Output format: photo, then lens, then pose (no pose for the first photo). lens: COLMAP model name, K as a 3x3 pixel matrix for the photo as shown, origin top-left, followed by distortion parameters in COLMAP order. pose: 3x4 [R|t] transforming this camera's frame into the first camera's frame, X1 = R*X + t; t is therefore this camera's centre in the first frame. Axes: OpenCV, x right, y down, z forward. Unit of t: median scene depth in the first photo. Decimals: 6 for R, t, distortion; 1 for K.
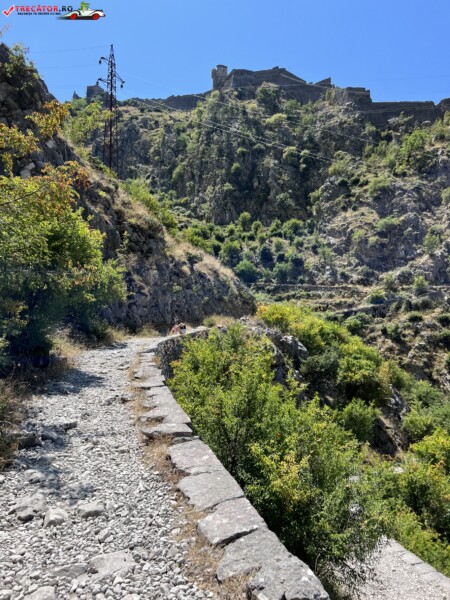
lens RADIAL K [[452.7, 0, 225.0], [0, 452.7, 300.0], [0, 0, 1]] dist [0.051403, -0.065613]
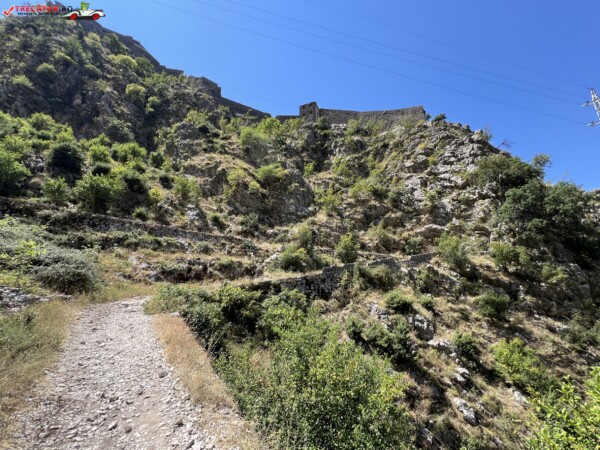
lens RADIAL K [[240.2, 0, 300.0], [0, 240.2, 225.0], [0, 0, 1]] dist [-0.000940, -0.000048]
pose [[0.653990, 0.194056, 0.731191, 0.078434], [-0.073489, 0.978265, -0.193899, 0.007786], [-0.752926, 0.073073, 0.654036, 0.611109]]
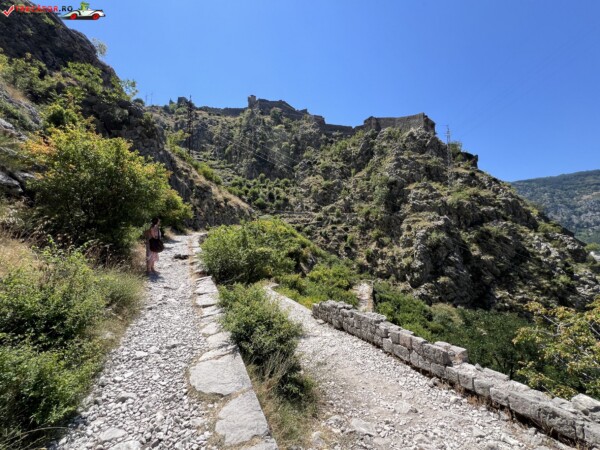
lens RADIAL K [[240.2, 0, 300.0], [0, 240.2, 225.0], [0, 0, 1]] dist [-0.000940, -0.000048]
pose [[0.983748, 0.016088, 0.178830, 0.027597], [-0.021581, 0.999352, 0.028814, -0.002387], [-0.178251, -0.032205, 0.983458, -0.090705]]
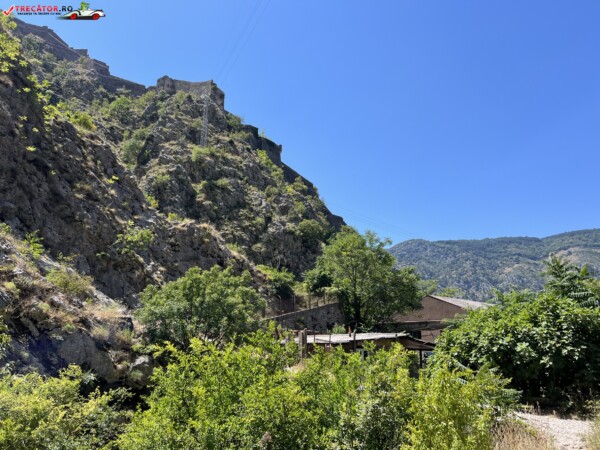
lens RADIAL K [[452.7, 0, 300.0], [0, 452.7, 225.0], [0, 0, 1]] dist [0.051403, -0.065613]
pose [[0.821763, 0.154472, 0.548492, 0.135380], [-0.081582, 0.984533, -0.155046, 0.274522], [-0.563959, 0.082665, 0.821655, -0.634749]]
